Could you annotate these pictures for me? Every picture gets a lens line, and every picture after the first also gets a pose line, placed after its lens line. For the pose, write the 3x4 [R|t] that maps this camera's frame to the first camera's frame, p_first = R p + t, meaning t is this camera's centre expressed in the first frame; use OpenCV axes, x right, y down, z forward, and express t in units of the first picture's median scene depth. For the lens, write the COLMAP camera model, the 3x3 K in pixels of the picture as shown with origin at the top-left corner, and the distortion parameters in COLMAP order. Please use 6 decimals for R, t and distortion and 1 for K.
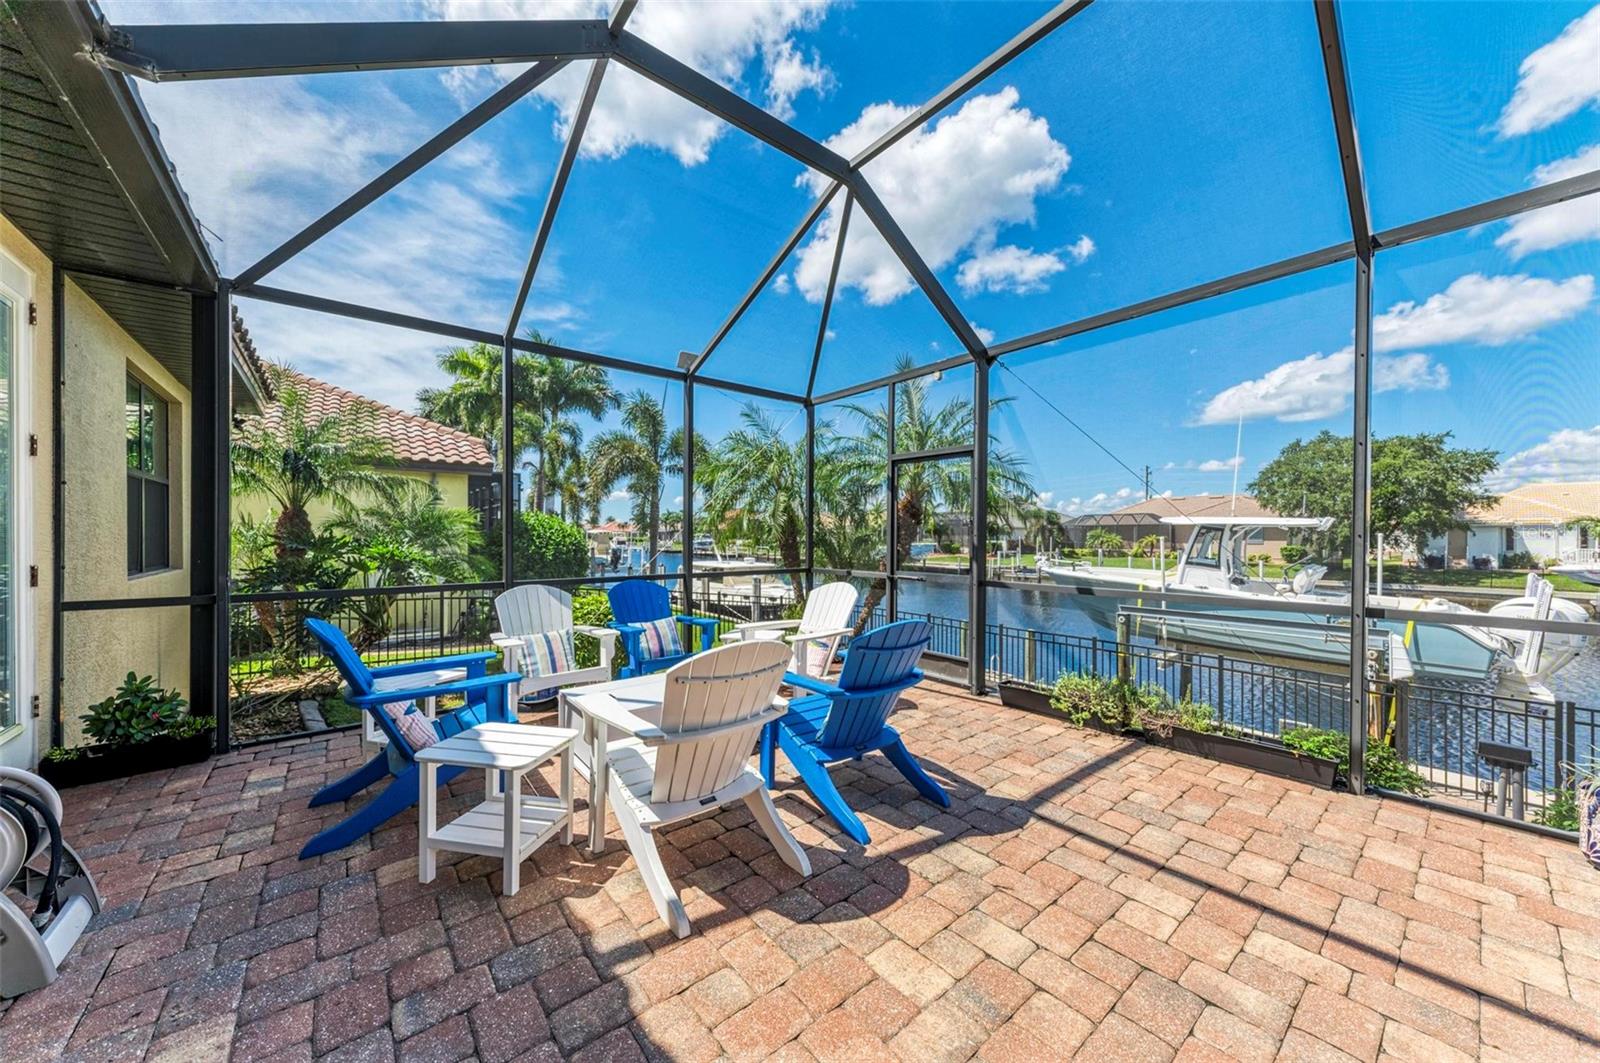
lens RADIAL K [[559.1, 0, 800.1], [0, 559.1, 535.7], [0, 0, 1]] dist [0.016784, -0.005979]
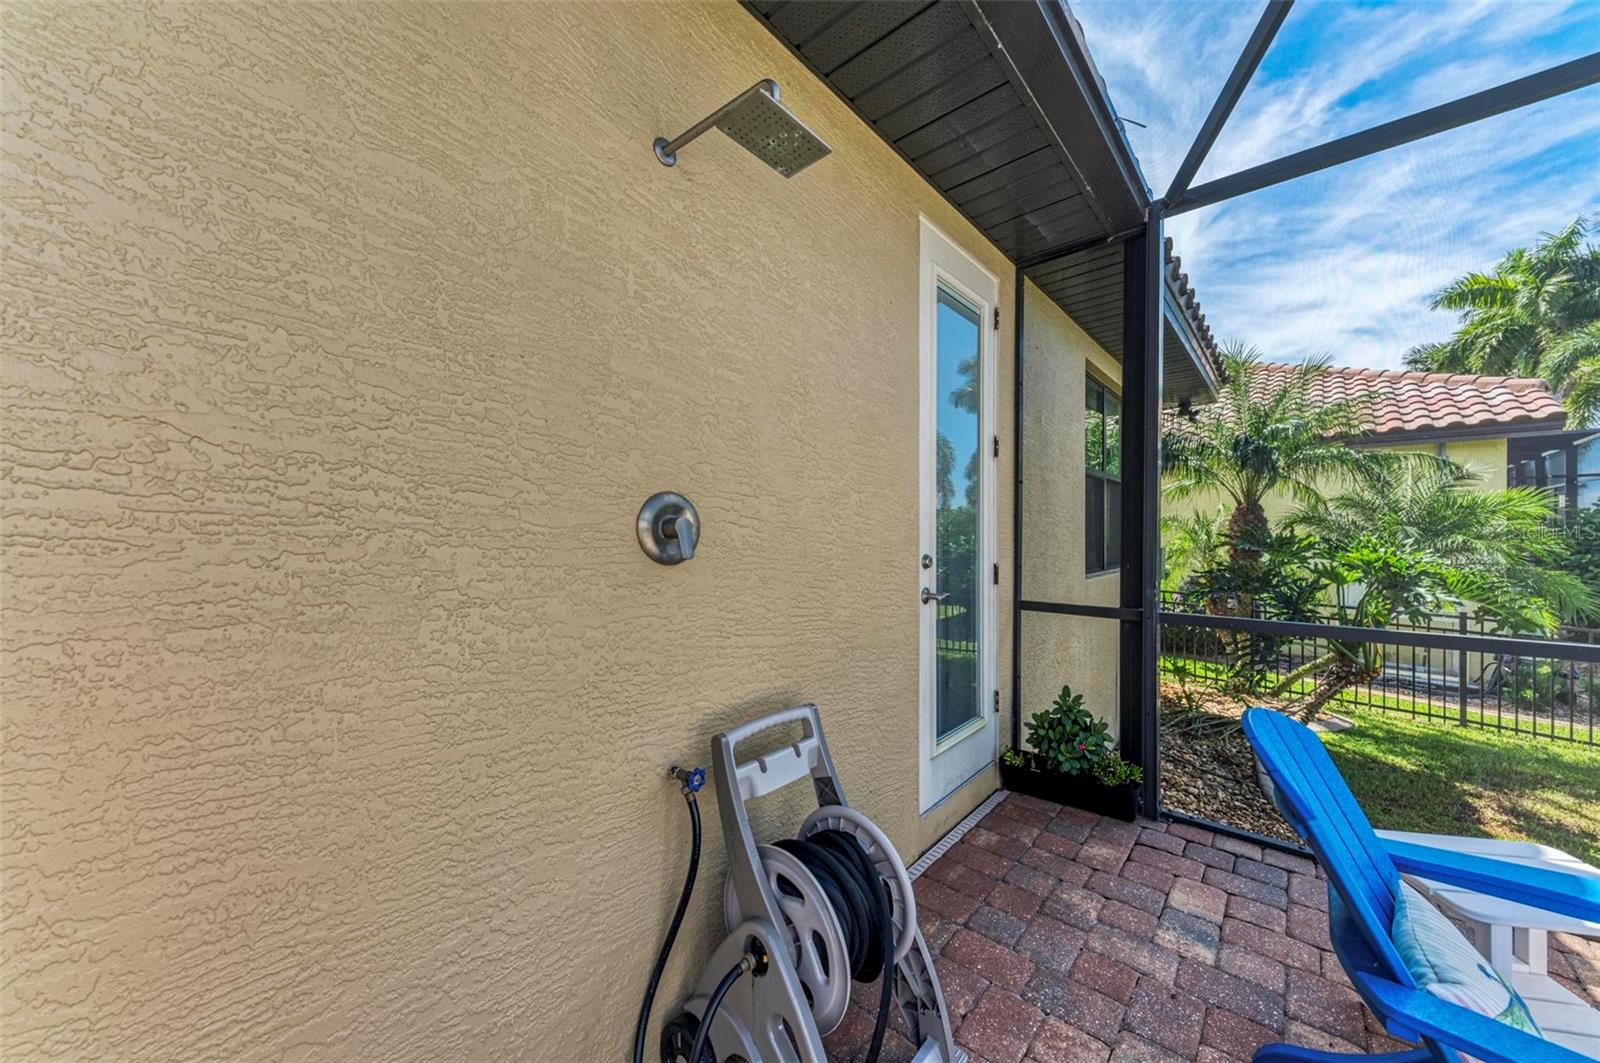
lens RADIAL K [[559.1, 0, 800.1], [0, 559.1, 535.7], [0, 0, 1]] dist [0.016784, -0.005979]
pose [[0.160982, 0.002967, -0.986953, -0.182713], [-0.000204, 0.999996, 0.002973, -0.000553], [0.986957, -0.000277, 0.160982, 0.216869]]
